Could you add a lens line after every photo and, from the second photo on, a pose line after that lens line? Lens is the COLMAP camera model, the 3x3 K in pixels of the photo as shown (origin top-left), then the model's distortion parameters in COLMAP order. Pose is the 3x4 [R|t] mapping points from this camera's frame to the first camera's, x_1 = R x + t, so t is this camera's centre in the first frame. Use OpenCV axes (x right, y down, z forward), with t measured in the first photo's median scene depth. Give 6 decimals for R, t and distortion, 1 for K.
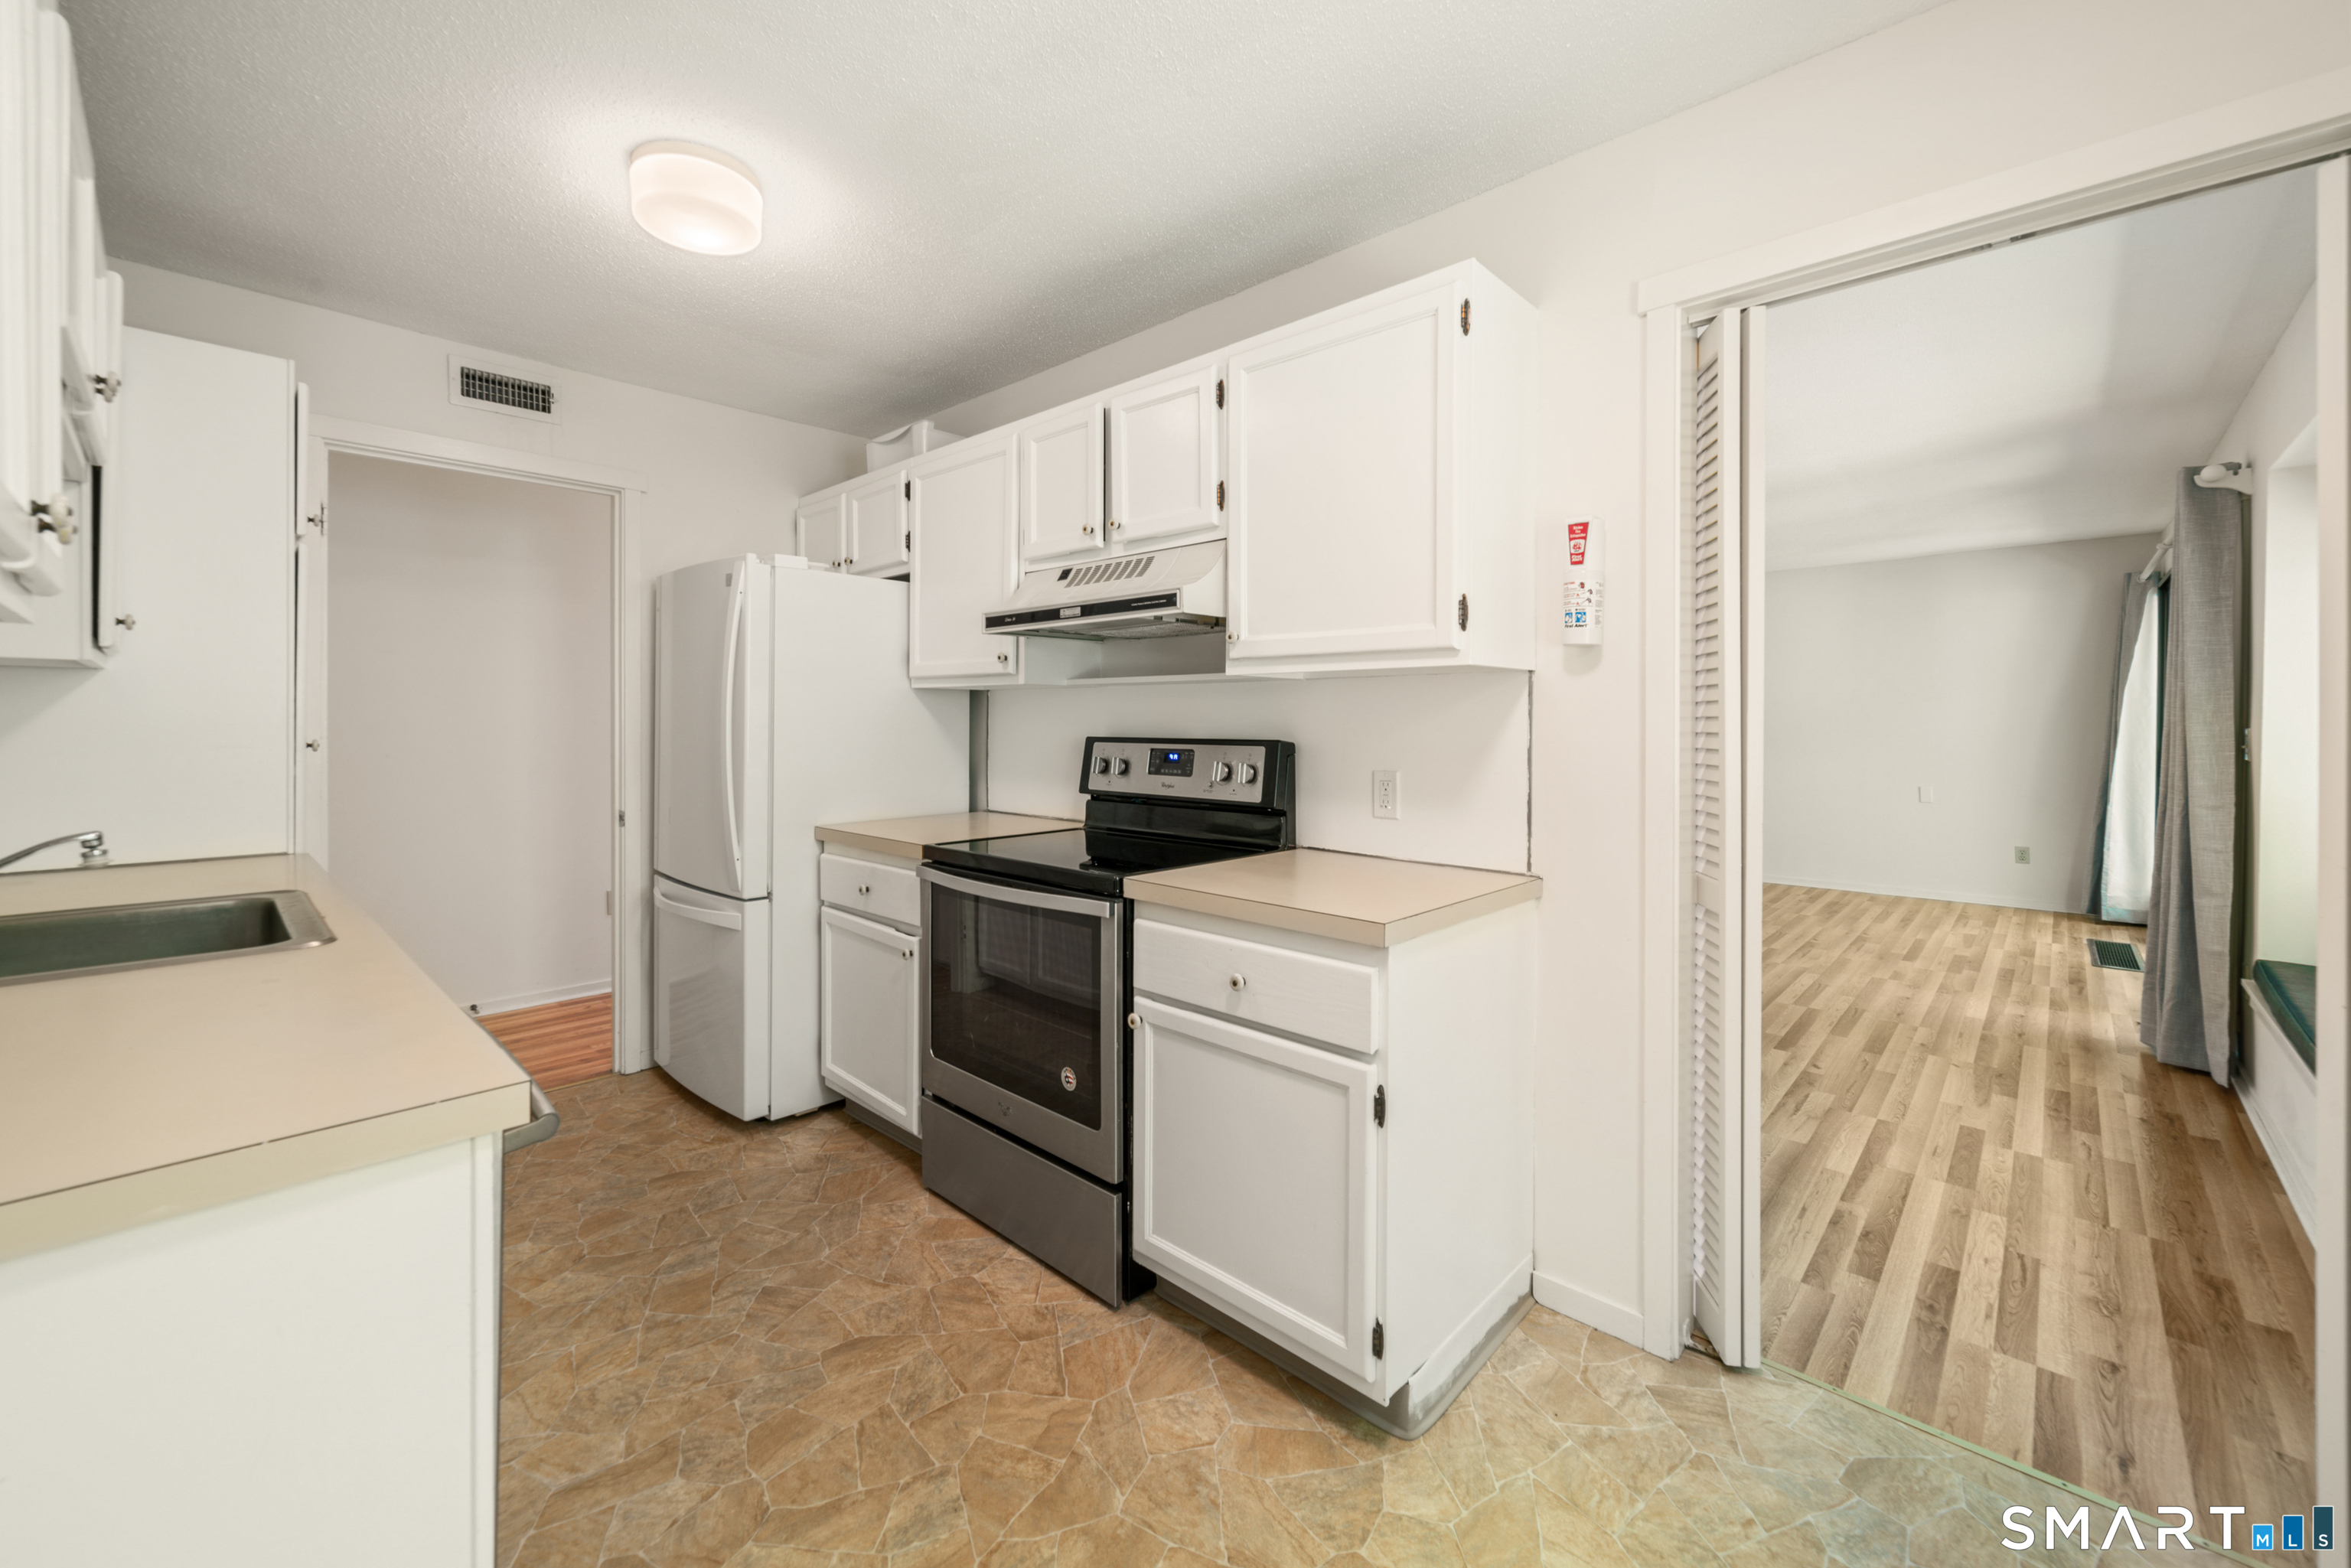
lens RADIAL K [[932.1, 0, 1169.9], [0, 932.1, 728.5], [0, 0, 1]] dist [-0.001244, 0.000052]
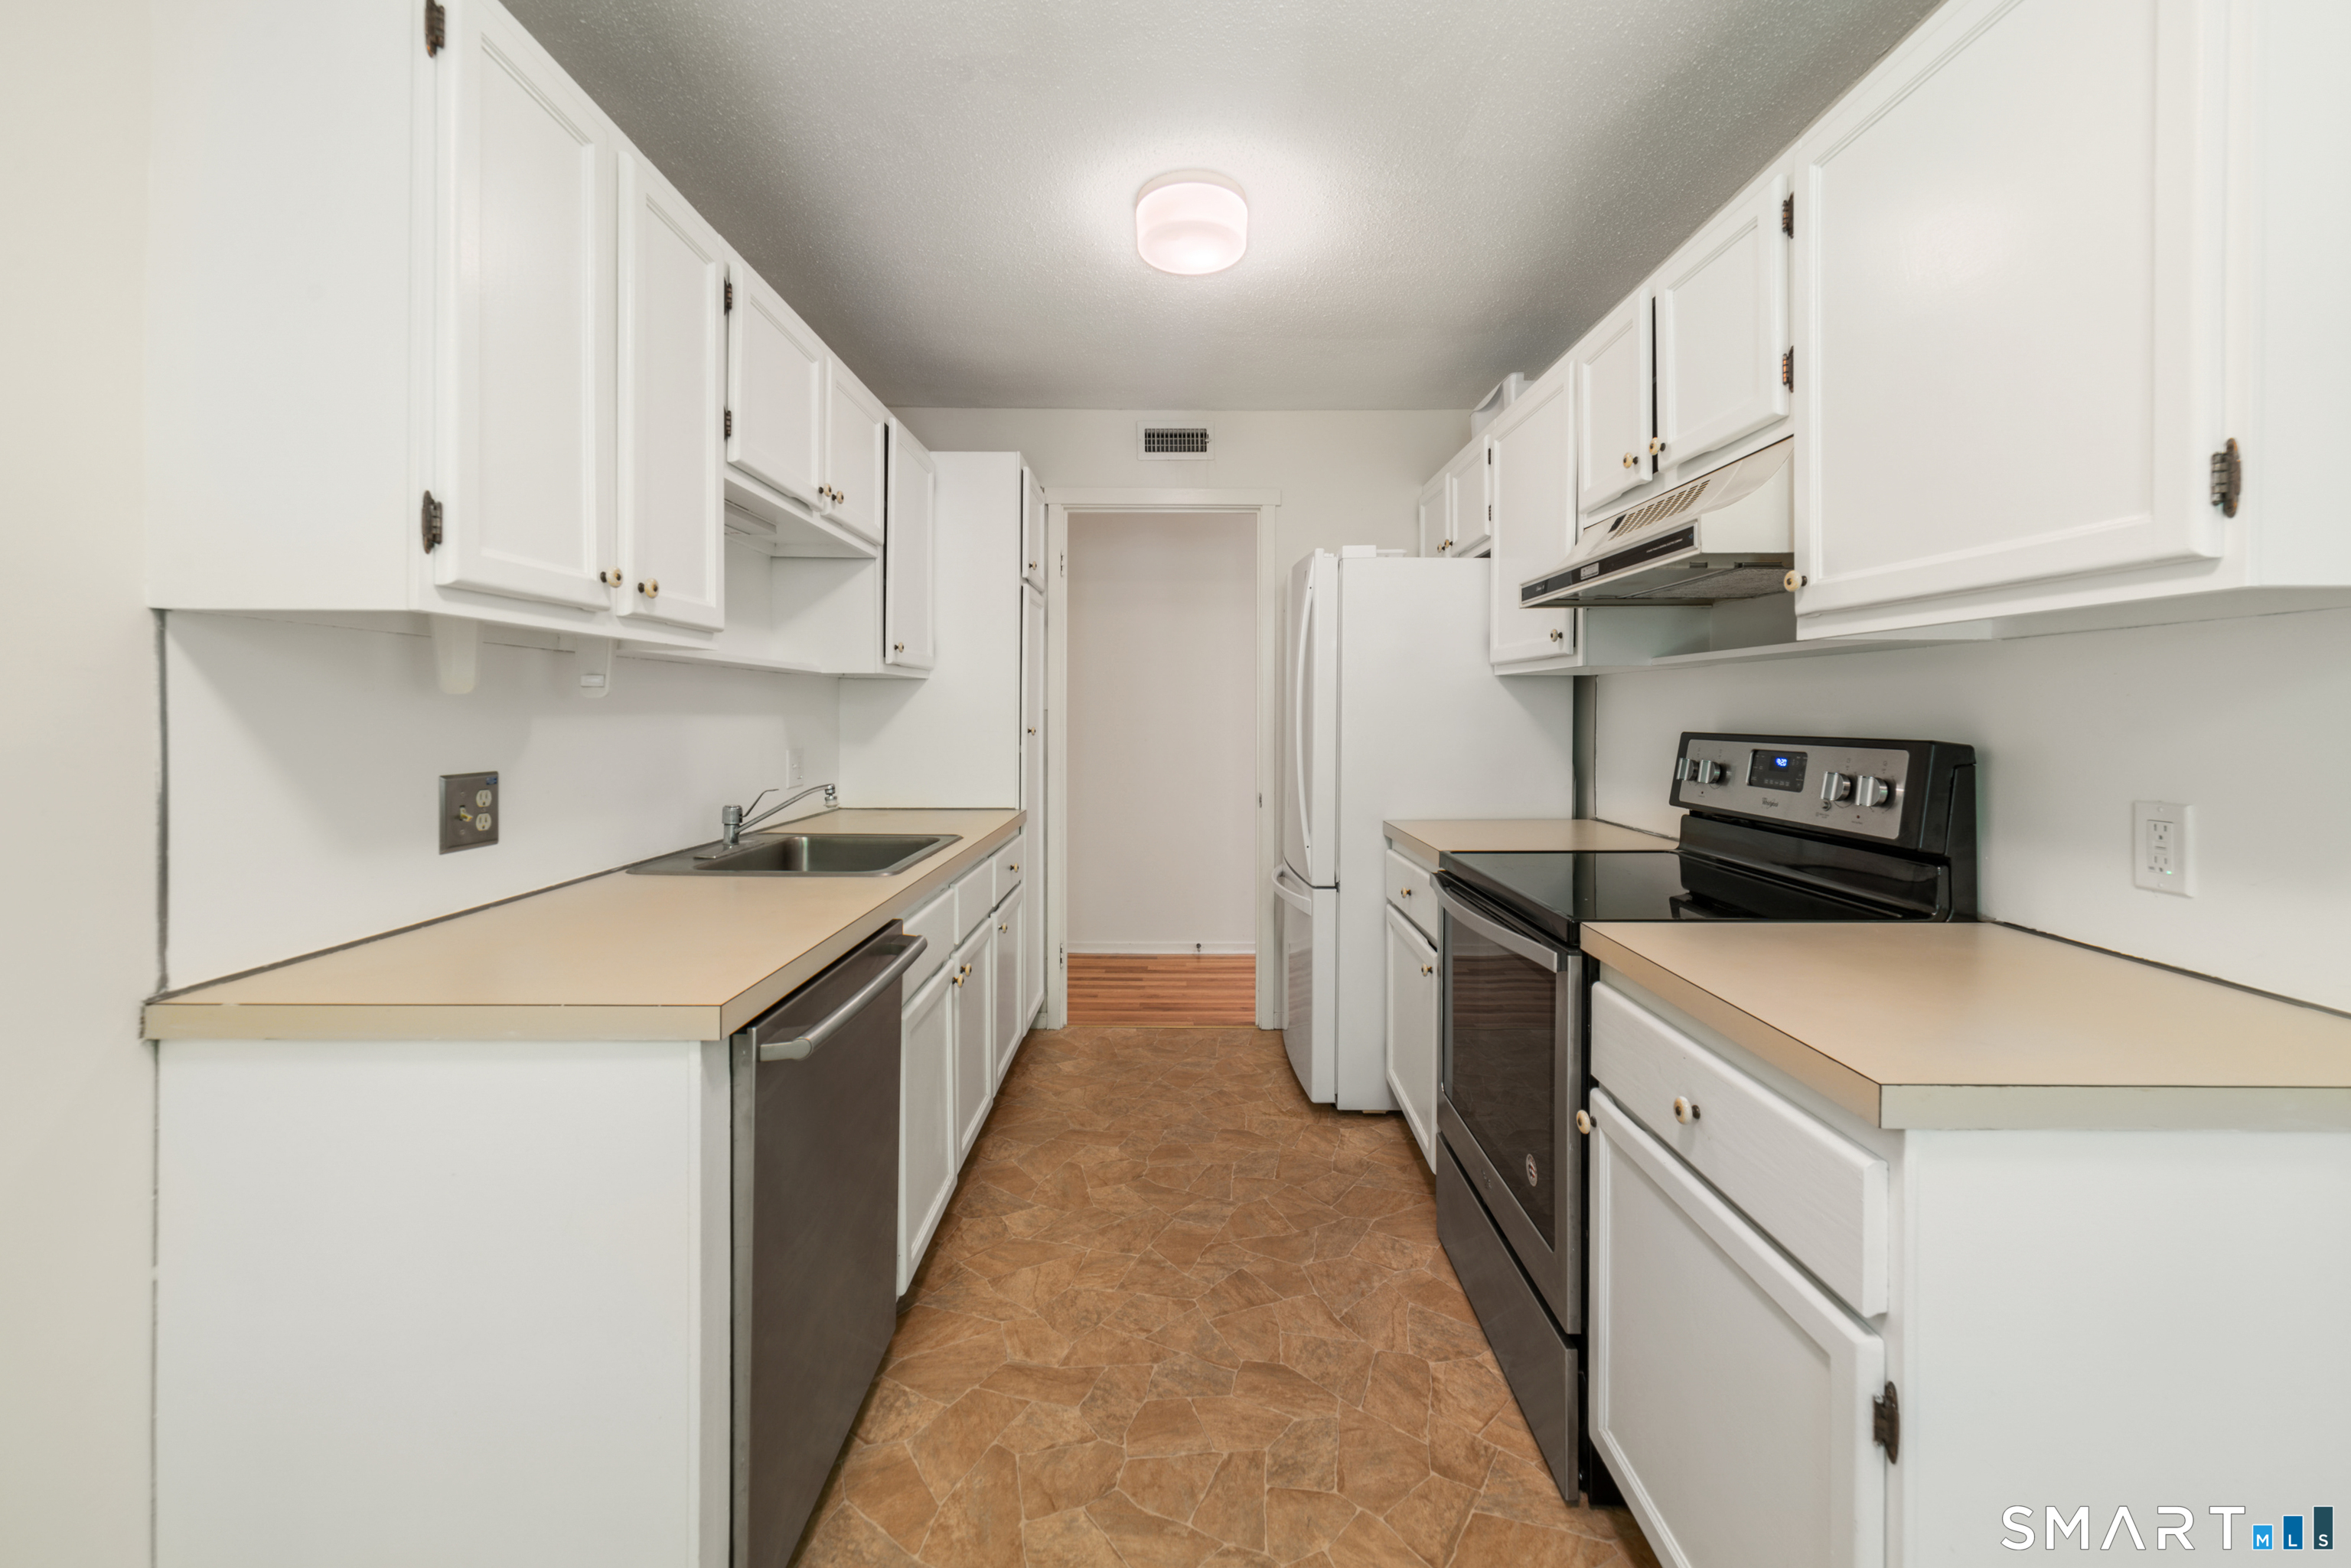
lens RADIAL K [[932.7, 0, 1177.8], [0, 932.7, 717.1], [0, 0, 1]] dist [-0.000125, 0.000957]
pose [[0.686646, 0.001044, -0.726991, 0.202514], [-0.004324, 0.999987, -0.002649, 0.000593], [0.726979, 0.004963, 0.686642, 0.197351]]
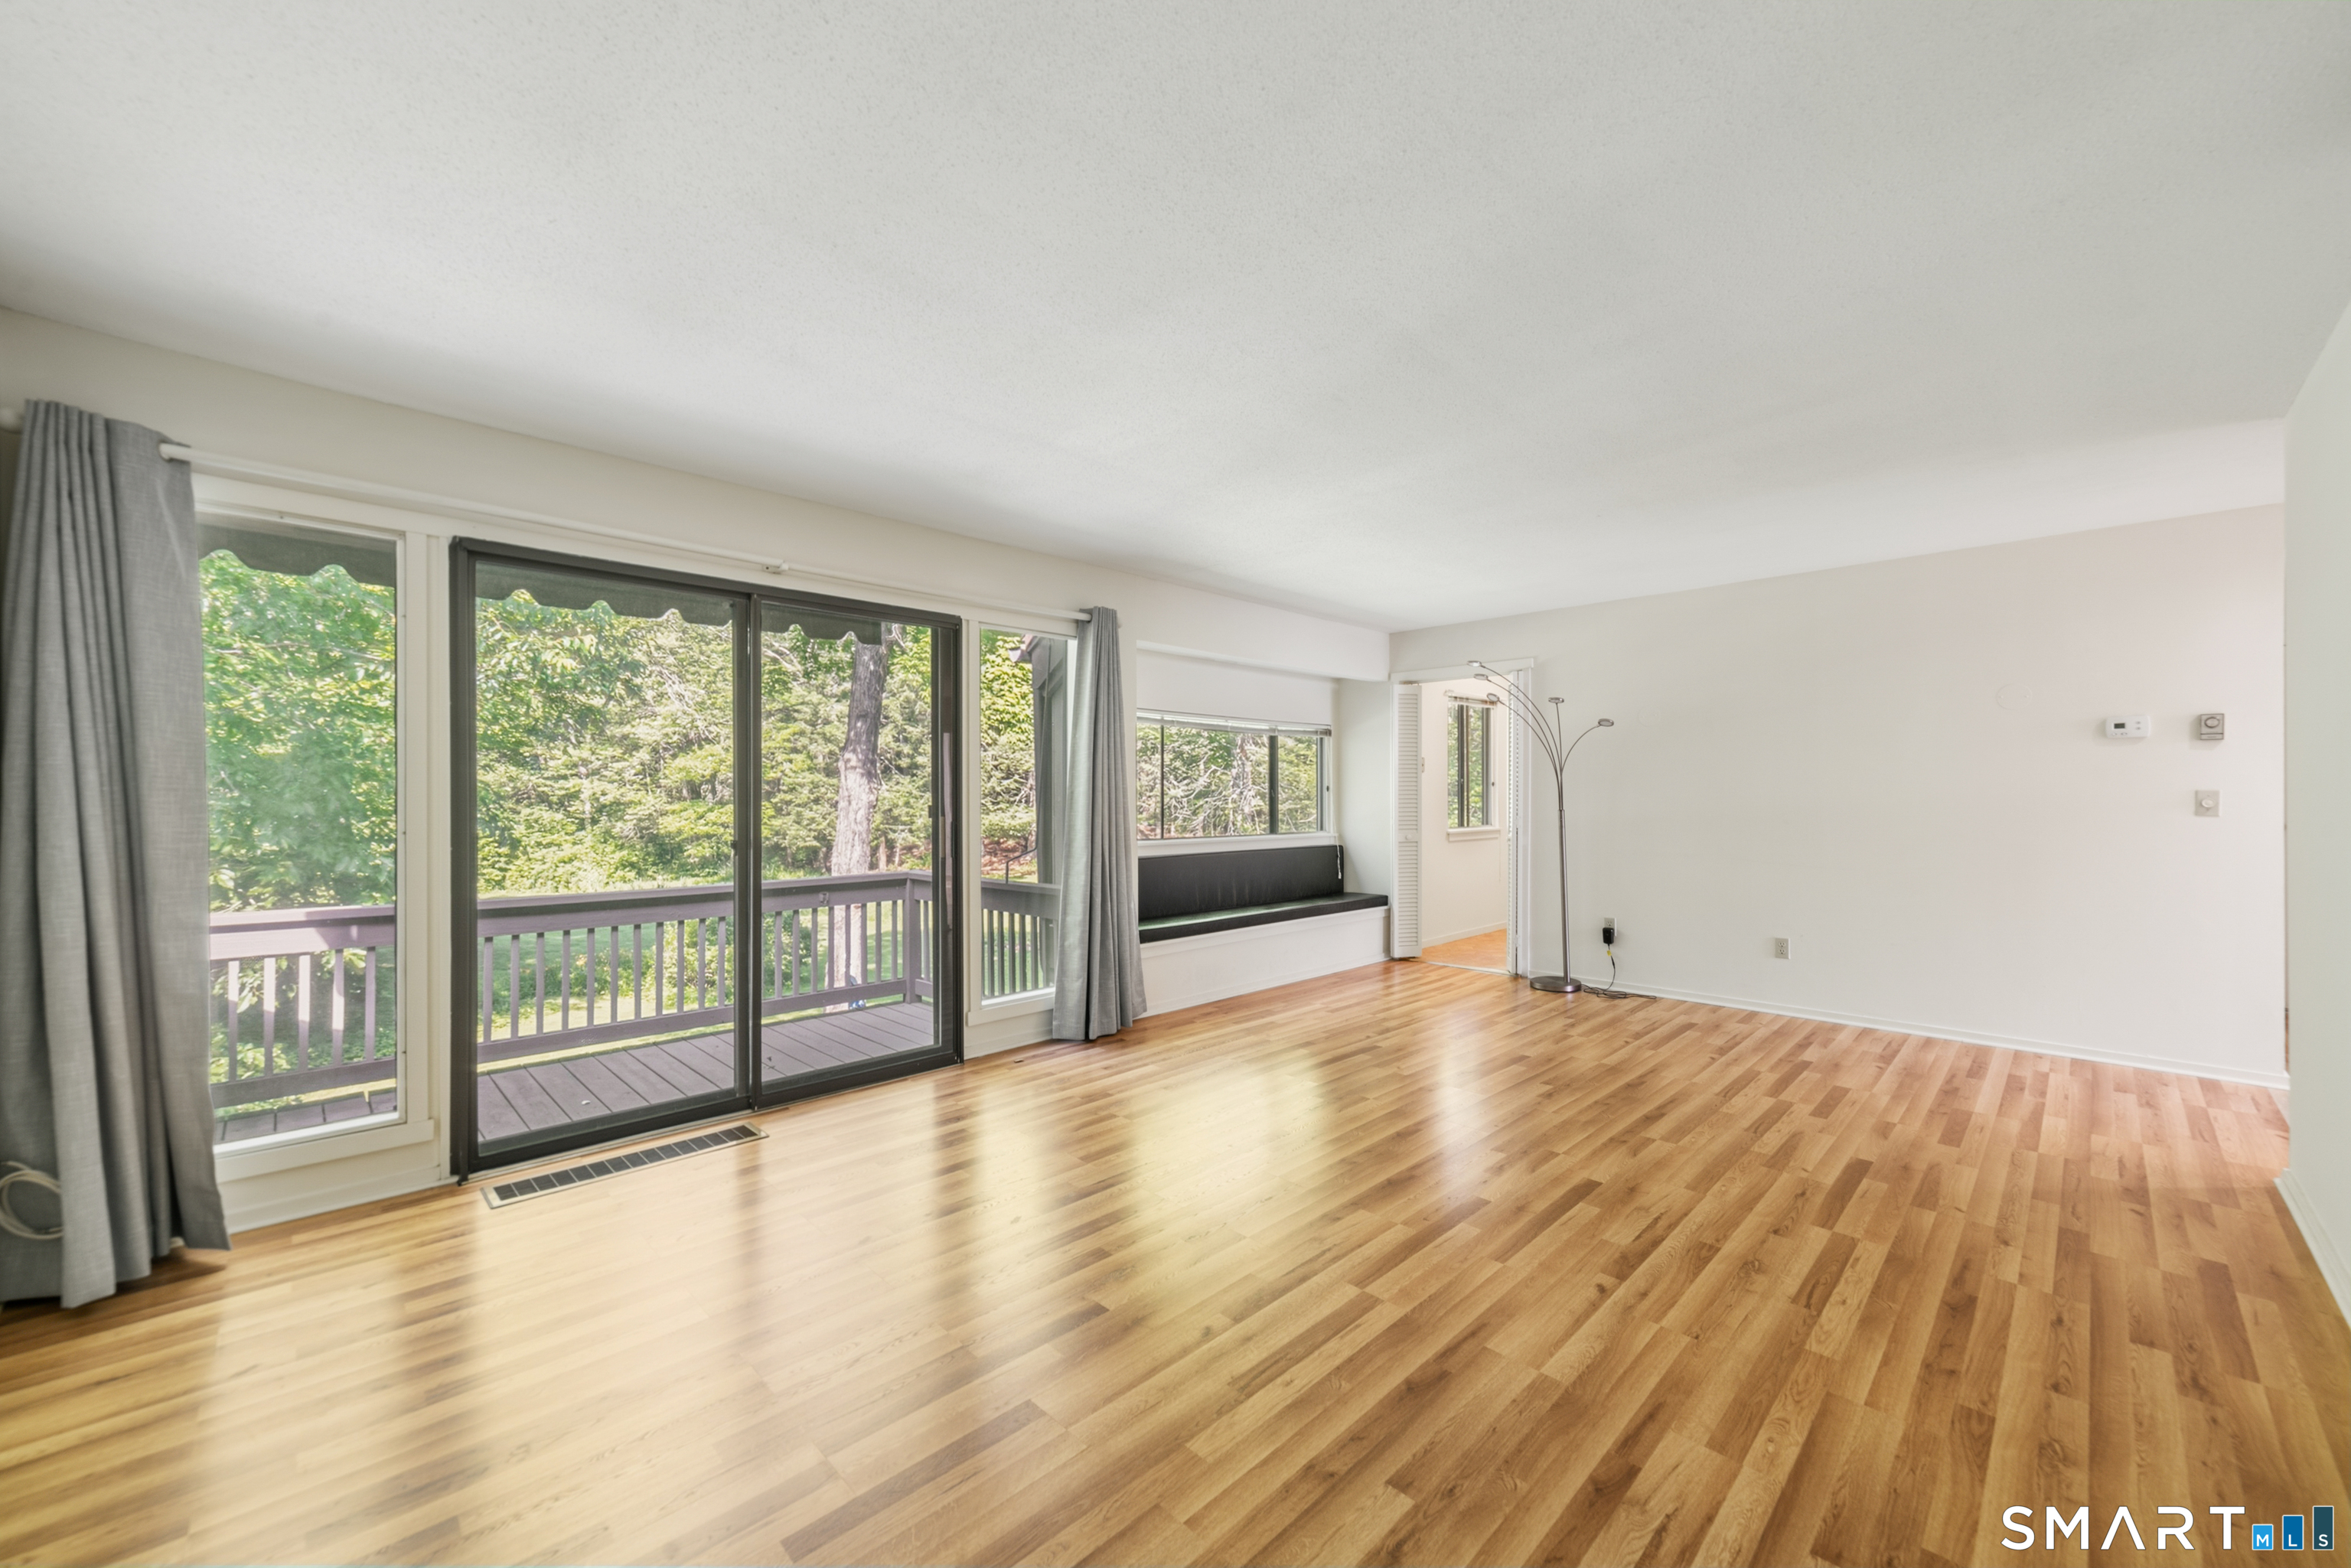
lens RADIAL K [[898.7, 0, 1176.8], [0, 898.7, 796.3], [0, 0, 1]] dist [0.001117, 0.000703]
pose [[-0.999548, -0.004337, 0.029745, 1.545538], [-0.003969, 0.999915, 0.012425, -0.021041], [-0.029796, 0.012302, -0.999480, 3.854422]]
